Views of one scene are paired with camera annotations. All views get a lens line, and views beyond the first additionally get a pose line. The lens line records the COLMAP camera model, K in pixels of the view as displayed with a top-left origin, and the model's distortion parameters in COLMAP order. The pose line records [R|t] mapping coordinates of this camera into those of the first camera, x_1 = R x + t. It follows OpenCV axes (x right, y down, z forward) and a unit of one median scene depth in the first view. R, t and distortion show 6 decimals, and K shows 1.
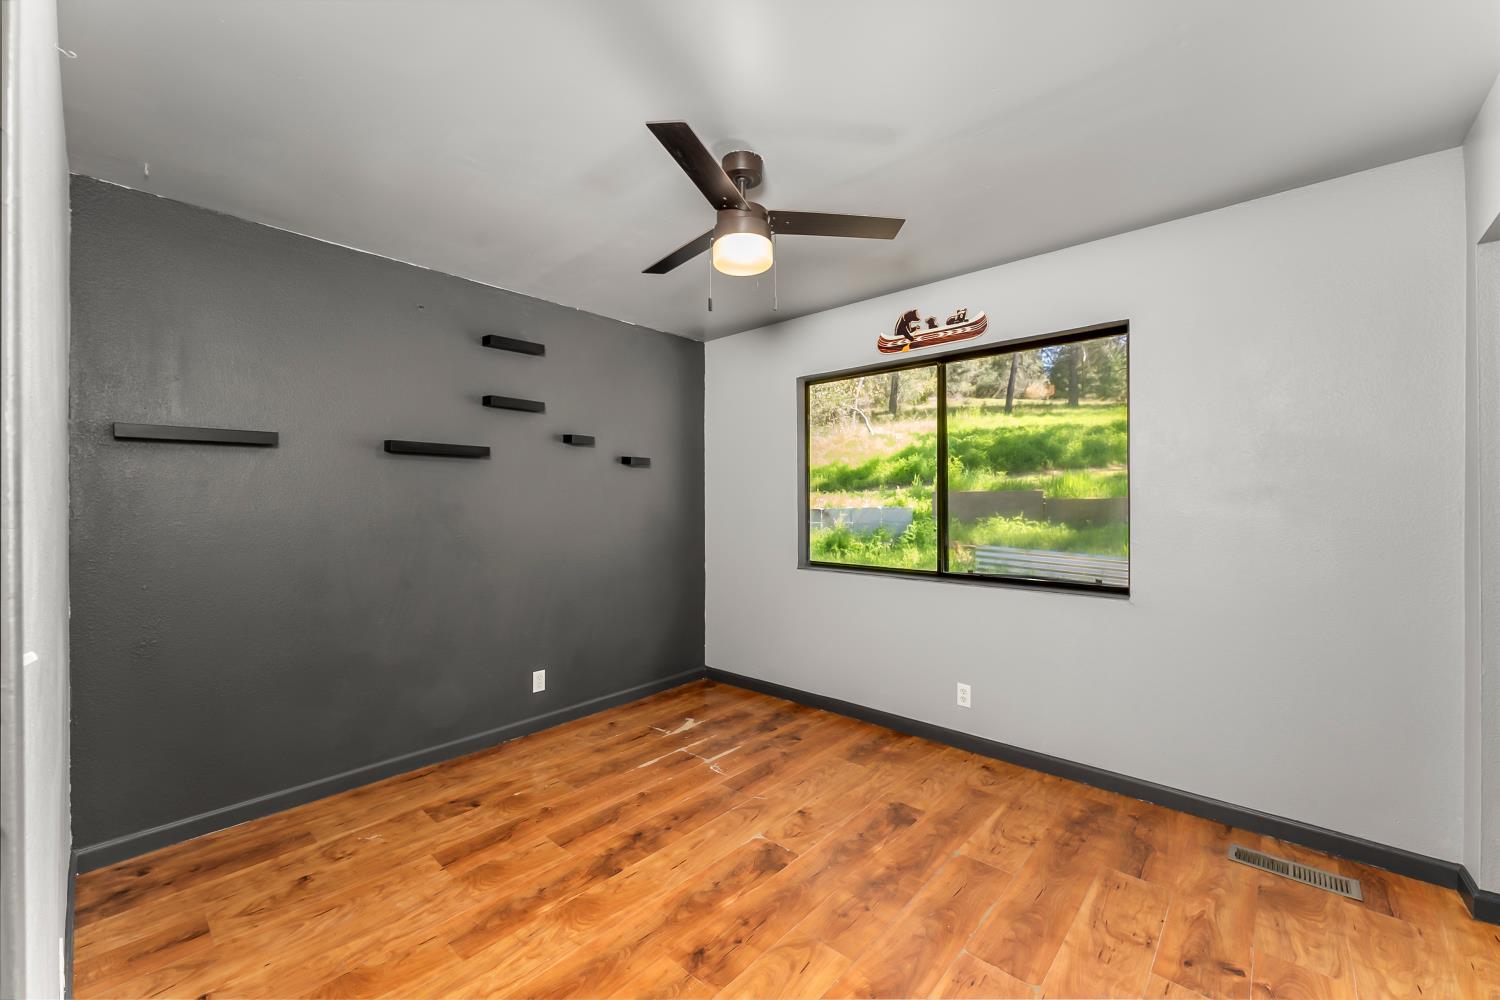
lens RADIAL K [[604.9, 0, 749.2], [0, 604.9, 499.5], [0, 0, 1]] dist [-0.000900, -0.000311]
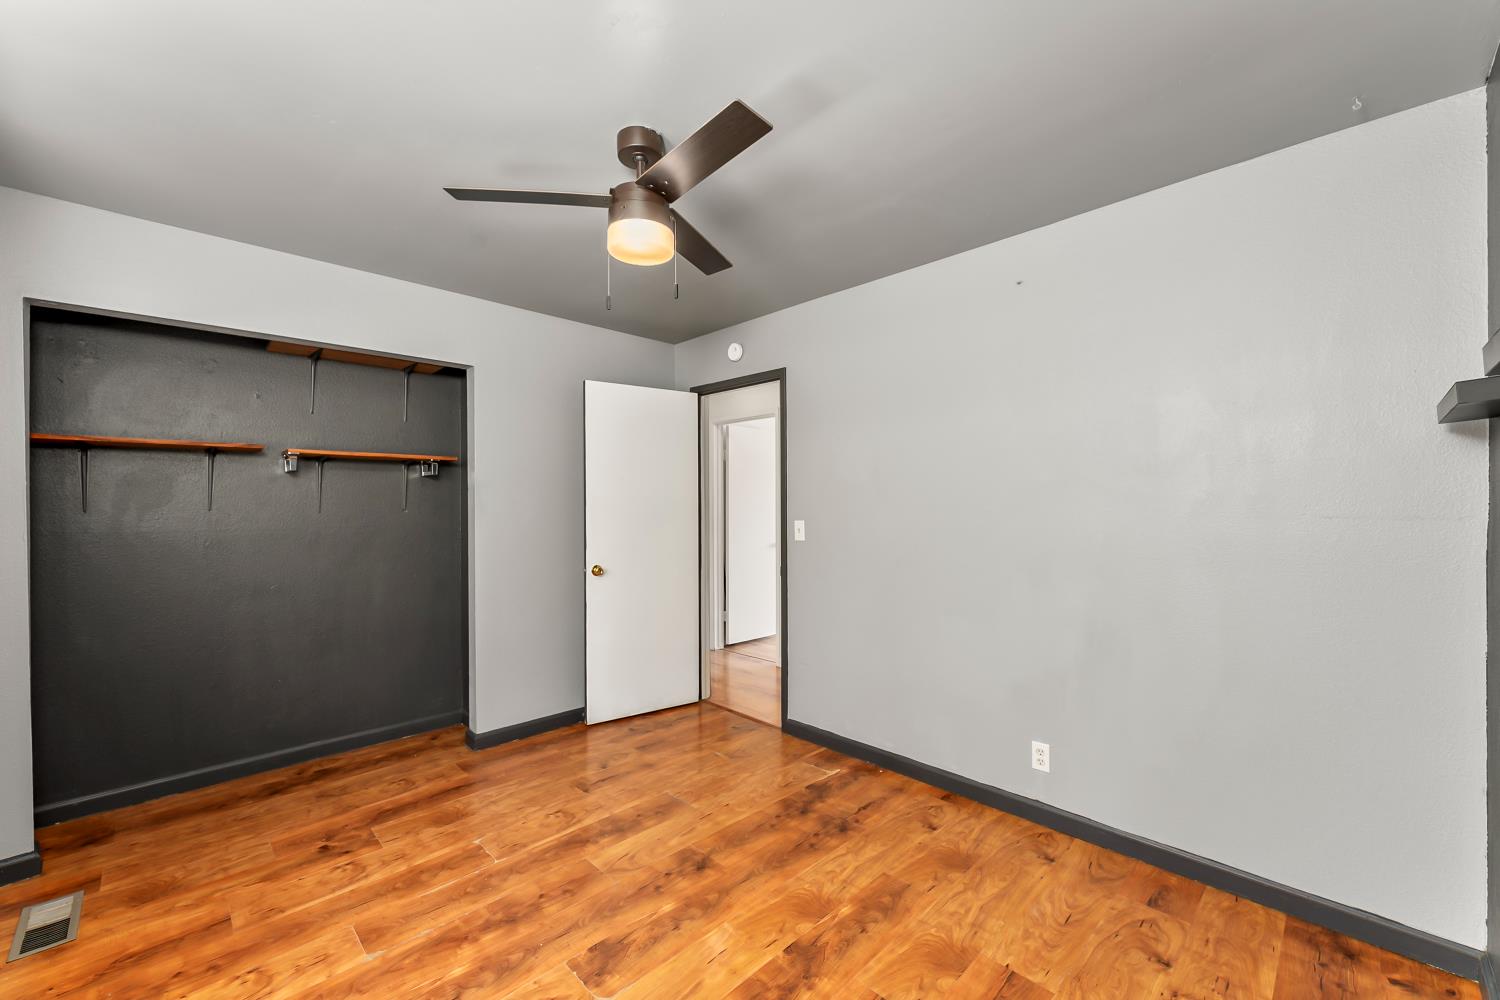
lens RADIAL K [[604.9, 0, 750.4], [0, 604.9, 501.2], [0, 0, 1]] dist [-0.000900, -0.000311]
pose [[-0.998359, 0.008775, 0.056584, -0.234156], [0.008471, 0.999948, -0.005618, -0.010796], [-0.056631, -0.005129, -0.998382, 1.993695]]
